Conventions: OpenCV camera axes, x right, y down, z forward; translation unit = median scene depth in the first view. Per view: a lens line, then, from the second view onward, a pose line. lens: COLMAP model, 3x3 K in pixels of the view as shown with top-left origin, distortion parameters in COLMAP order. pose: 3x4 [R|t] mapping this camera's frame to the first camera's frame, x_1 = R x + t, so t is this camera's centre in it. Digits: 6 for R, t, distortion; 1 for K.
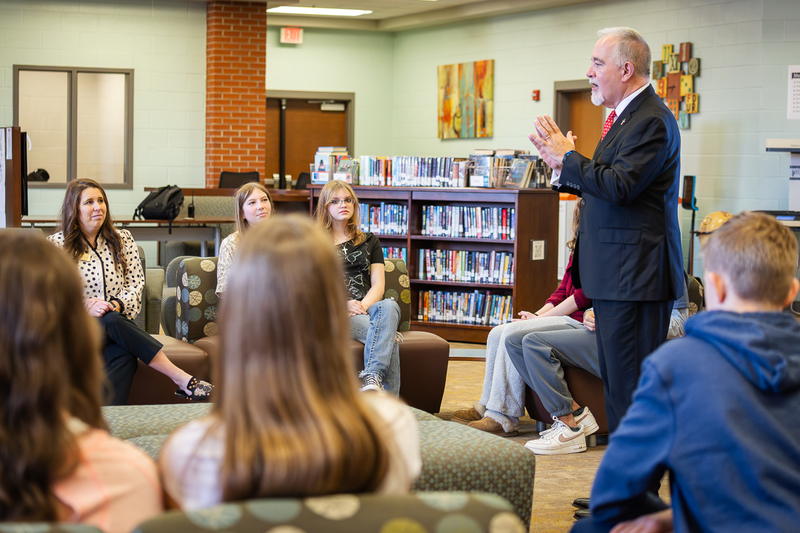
lens RADIAL K [[1748.2, 0, 400.0], [0, 1748.2, 266.5], [0, 0, 1]] dist [-0.014473, -0.163568]
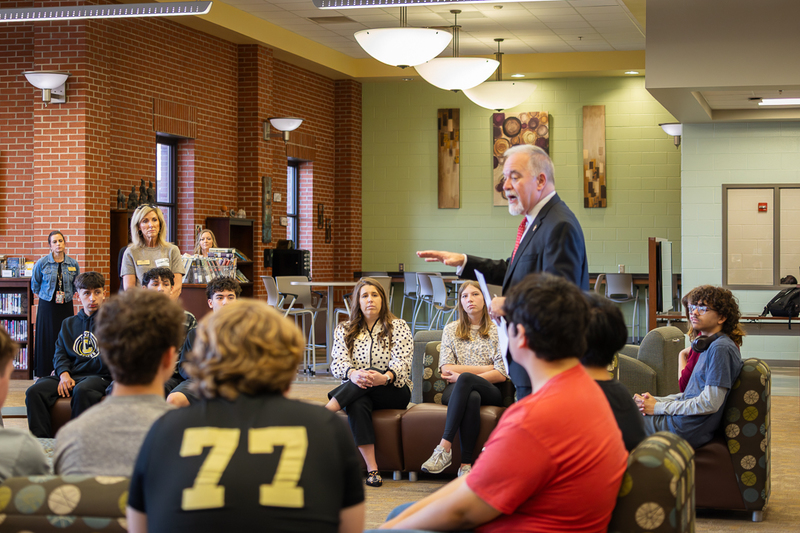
lens RADIAL K [[1612.5, 0, 400.0], [0, 1612.5, 266.5], [0, 0, 1]] dist [-0.018588, -0.049483]
pose [[0.770747, -0.012106, -0.637027, 0.614179], [-0.027839, 0.998225, -0.052653, 0.004765], [0.636533, 0.058317, 0.769041, 0.068948]]
